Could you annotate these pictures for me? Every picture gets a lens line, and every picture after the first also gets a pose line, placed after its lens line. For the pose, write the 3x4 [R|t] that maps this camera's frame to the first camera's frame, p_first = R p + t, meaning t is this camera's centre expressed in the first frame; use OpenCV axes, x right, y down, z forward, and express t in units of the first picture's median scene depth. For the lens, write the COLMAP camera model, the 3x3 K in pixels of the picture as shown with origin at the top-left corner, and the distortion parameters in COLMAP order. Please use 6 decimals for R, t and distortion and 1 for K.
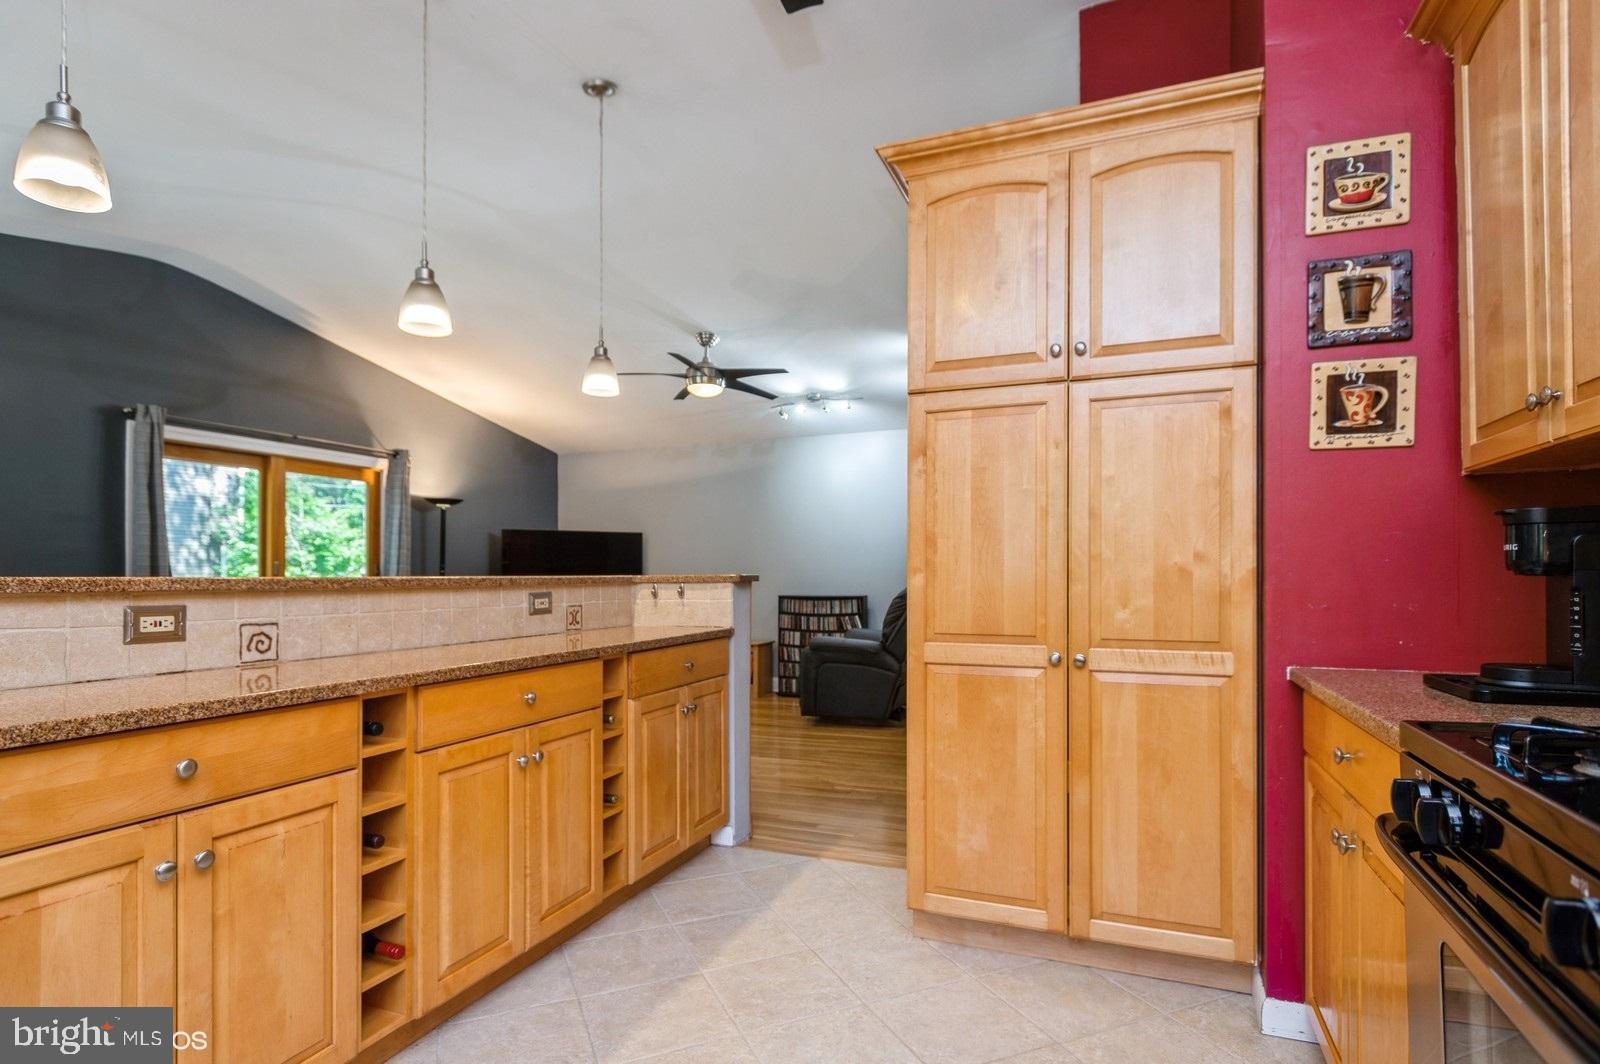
lens RADIAL K [[817.5, 0, 813.1], [0, 817.5, 572.0], [0, 0, 1]] dist [0.008647, -0.000687]
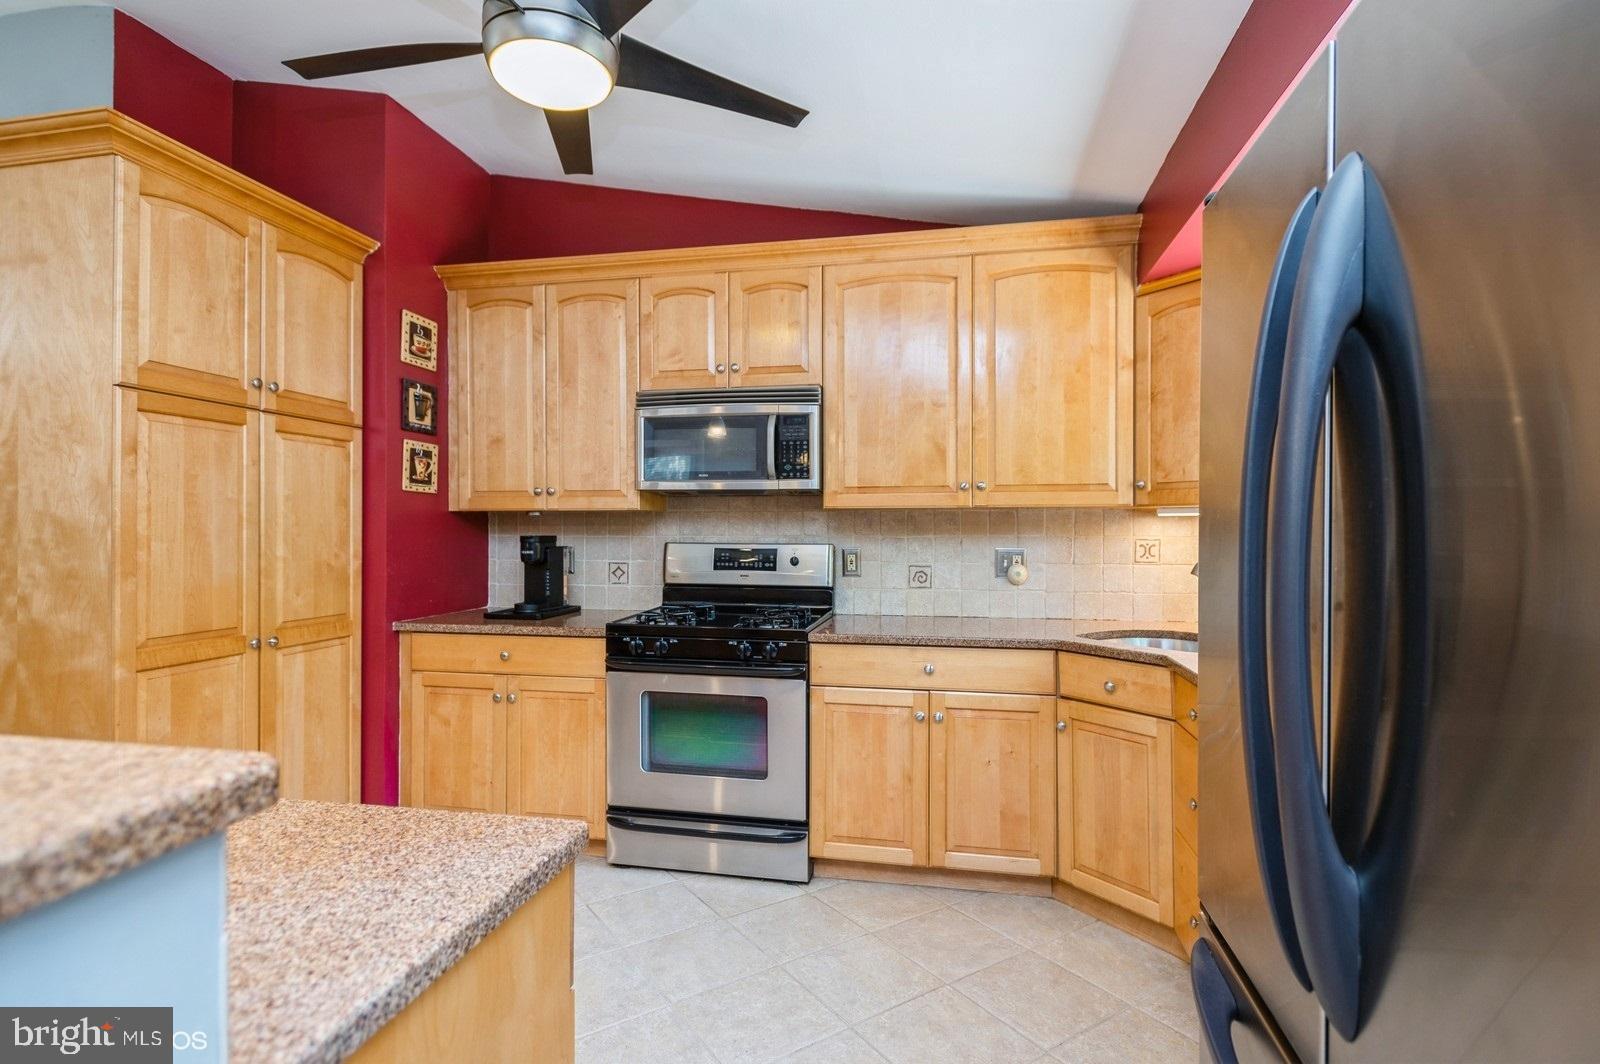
lens RADIAL K [[817.5, 0, 799.5], [0, 817.5, 526.3], [0, 0, 1]] dist [0.008647, -0.000687]
pose [[-0.188872, 0.004541, 0.981991, -0.390764], [-0.007139, 0.999957, -0.005997, -0.024044], [-0.981976, -0.008143, -0.188832, 0.173573]]
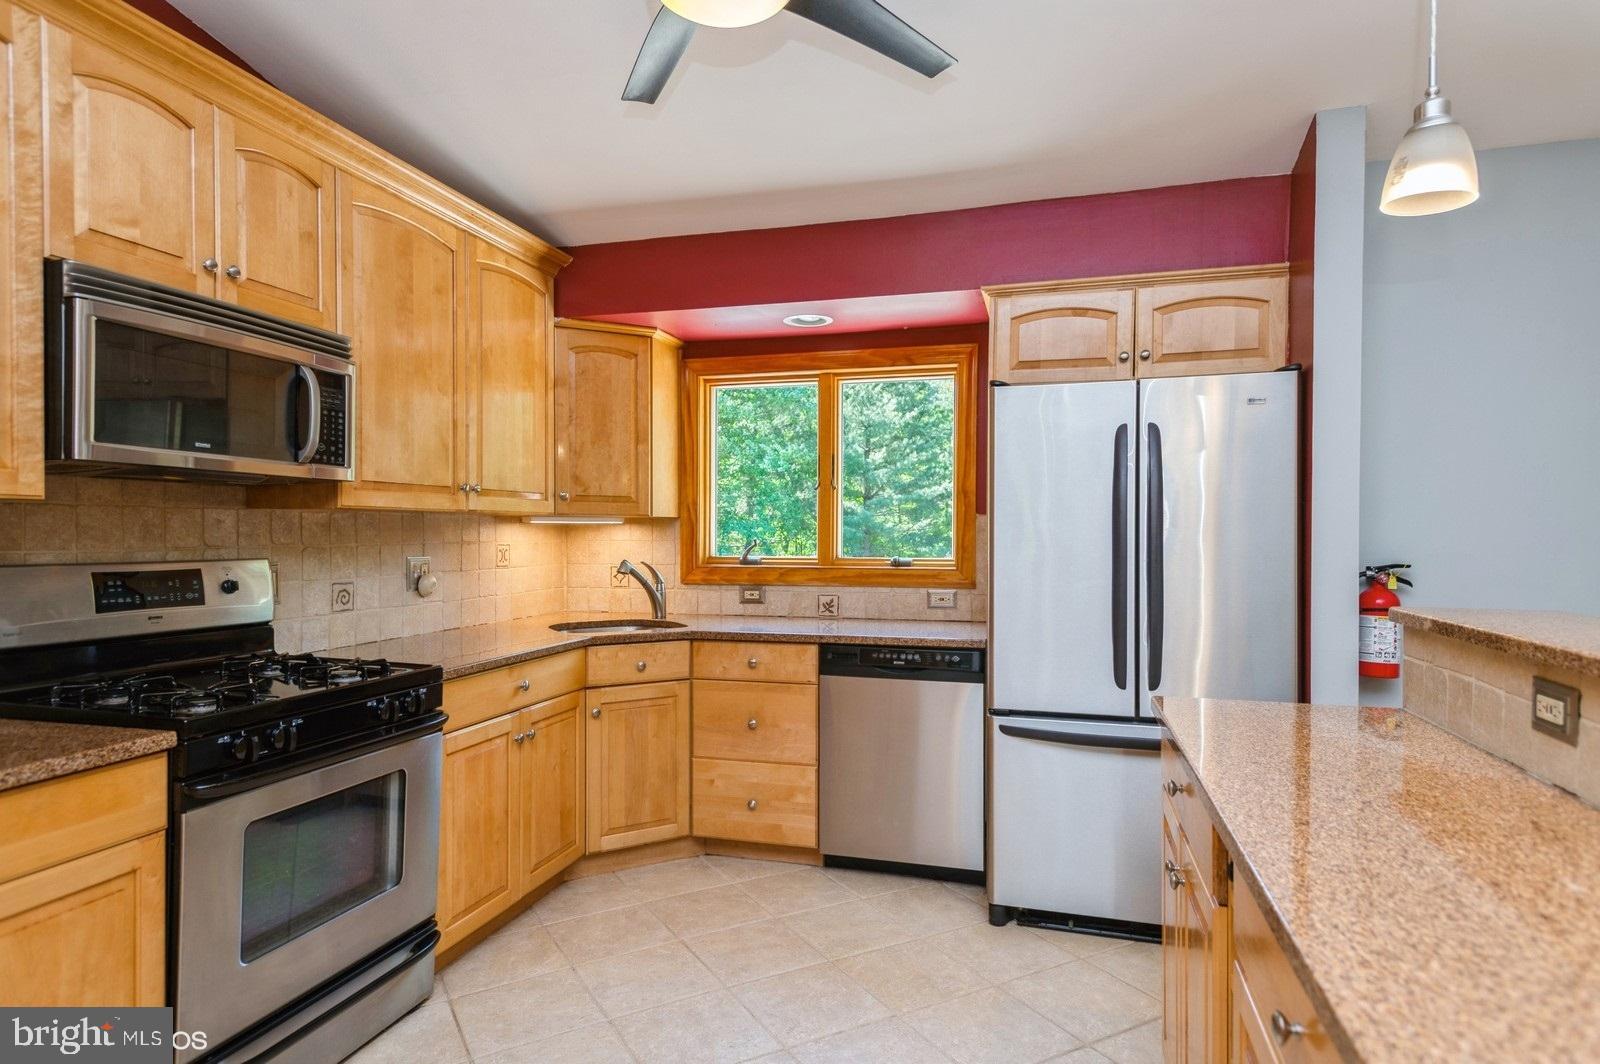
lens RADIAL K [[914.8, 0, 839.6], [0, 914.8, 537.7], [0, 0, 1]] dist [0.043857, -0.000969]
pose [[-0.987271, -0.001763, -0.159038, -0.027770], [-0.001746, 0.999998, -0.000244, -0.025417], [0.159038, 0.000036, -0.987272, 0.529691]]
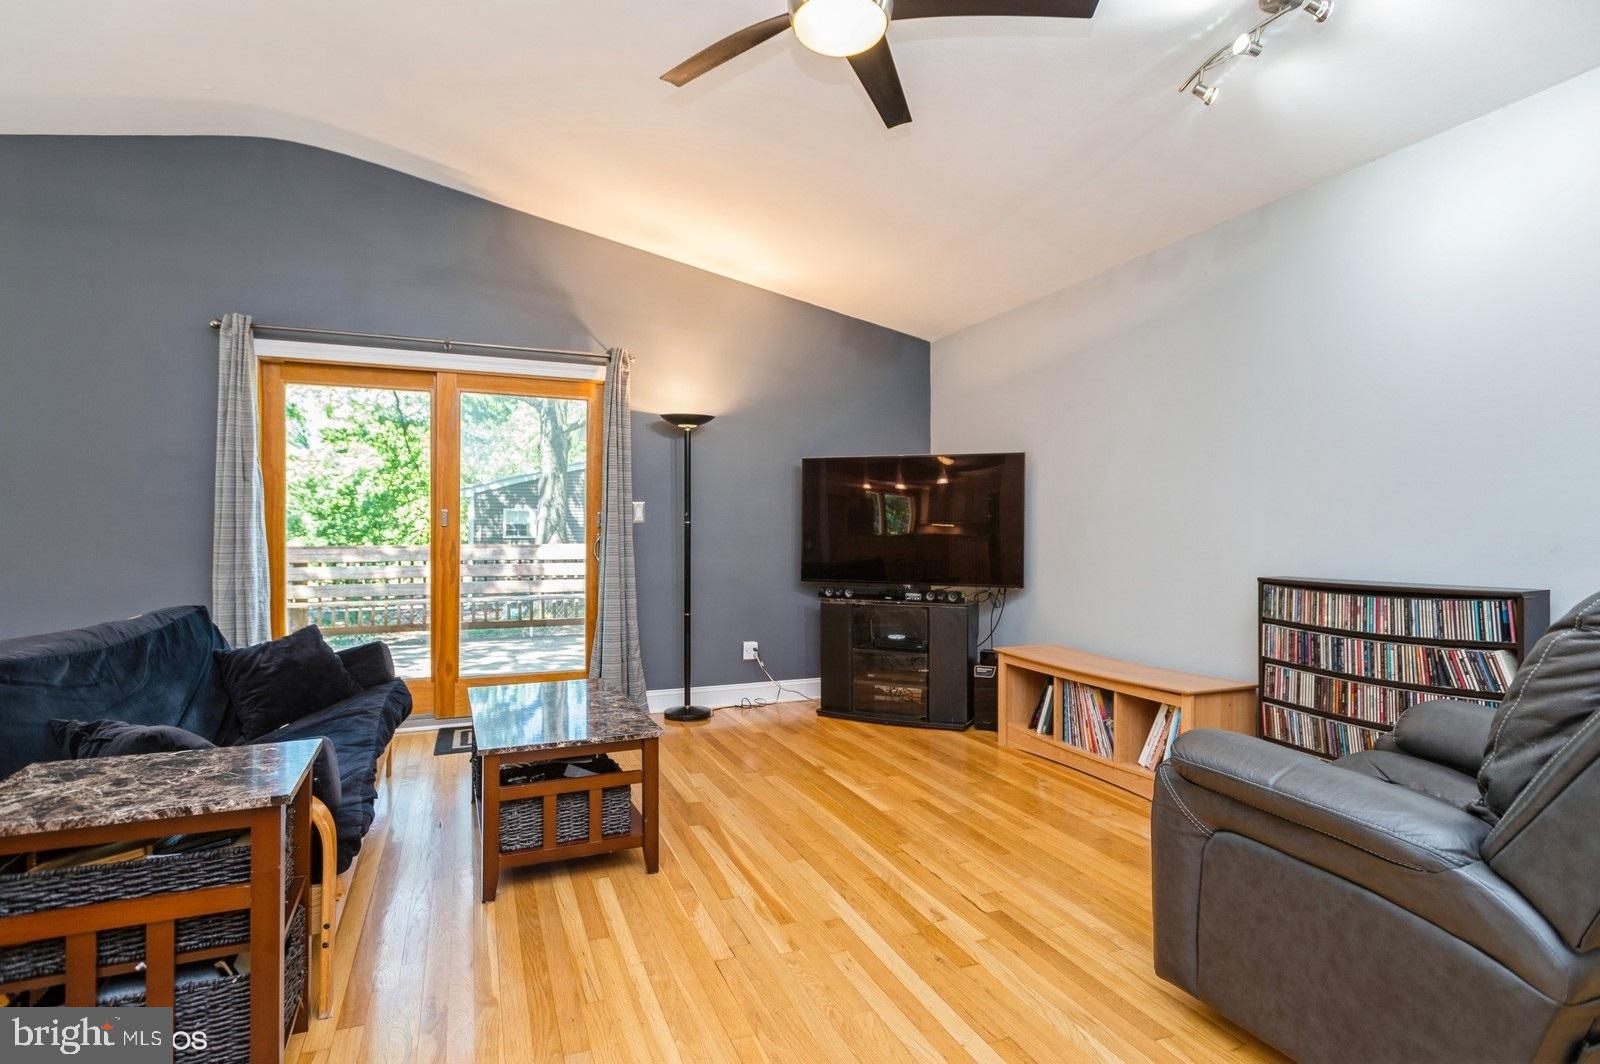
lens RADIAL K [[817.5, 0, 794.0], [0, 817.5, 529.6], [0, 0, 1]] dist [0.008647, -0.000687]
pose [[0.697739, -0.002246, -0.716349, 0.111824], [0.003900, 0.999992, 0.000664, 0.004772], [0.716342, -0.003257, 0.697742, 0.689408]]
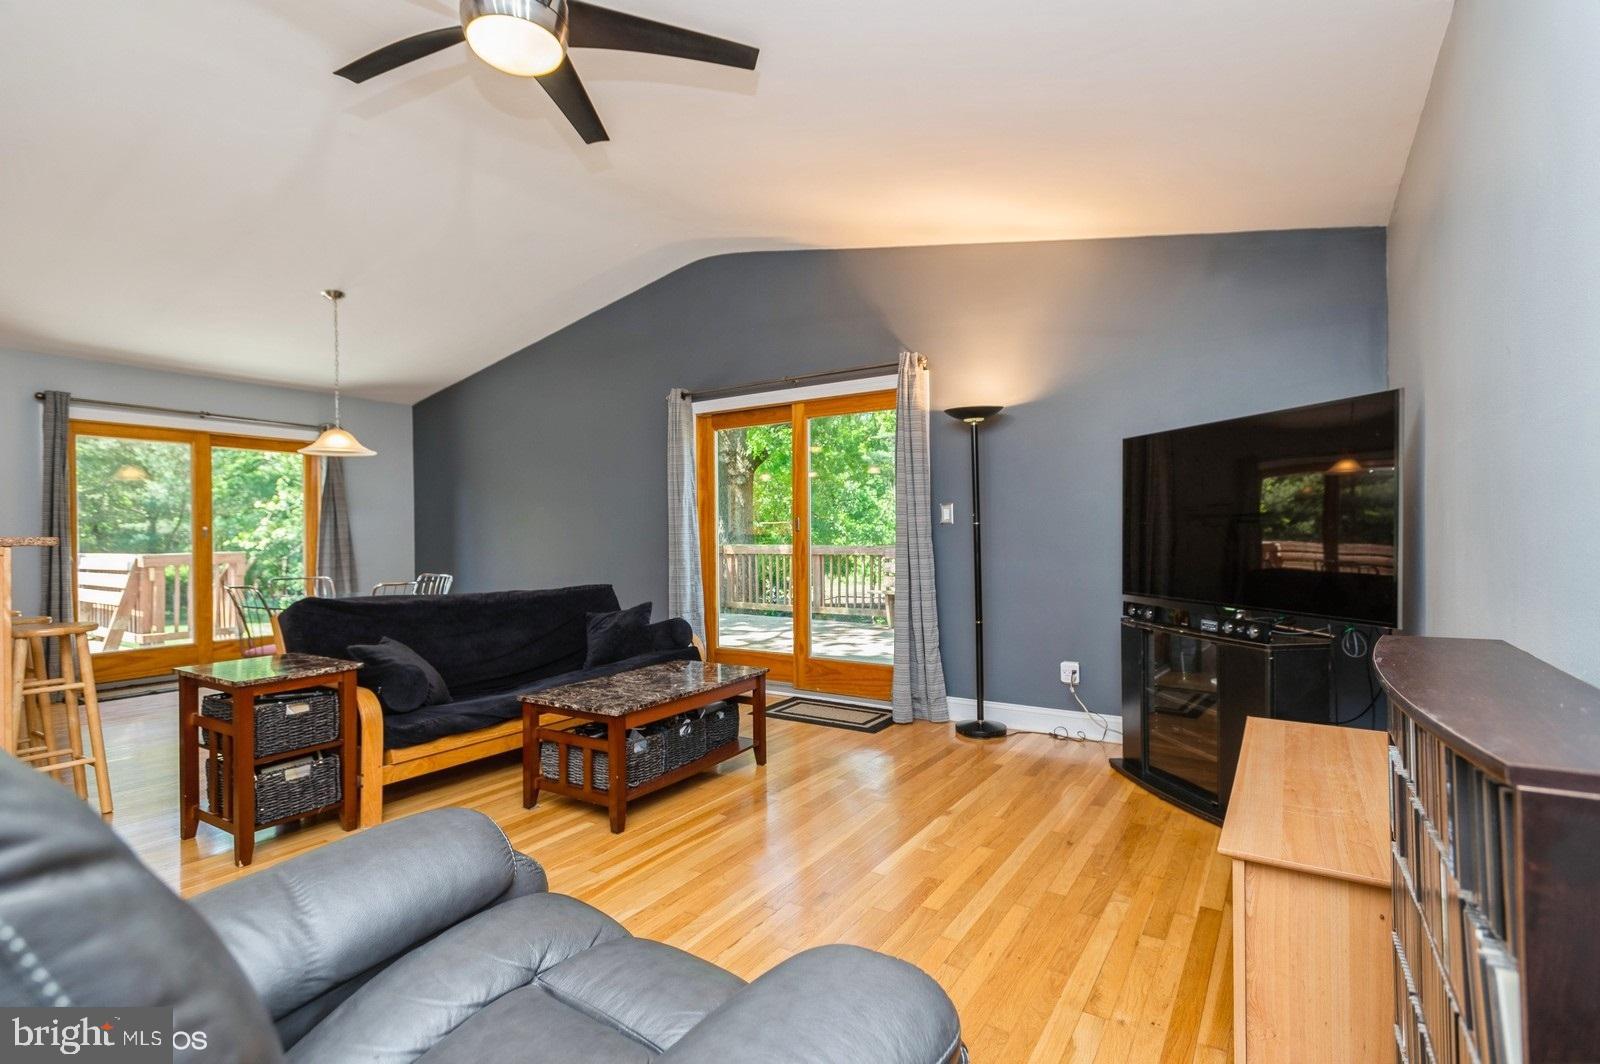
lens RADIAL K [[754.5, 0, 775.0], [0, 754.5, 539.8], [0, 0, 1]] dist [0.022440, -0.000853]
pose [[-0.214551, 0.007000, -0.976688, 0.178689], [0.015364, 0.999875, 0.003791, 0.007409], [0.976592, -0.014193, -0.214632, 1.140171]]
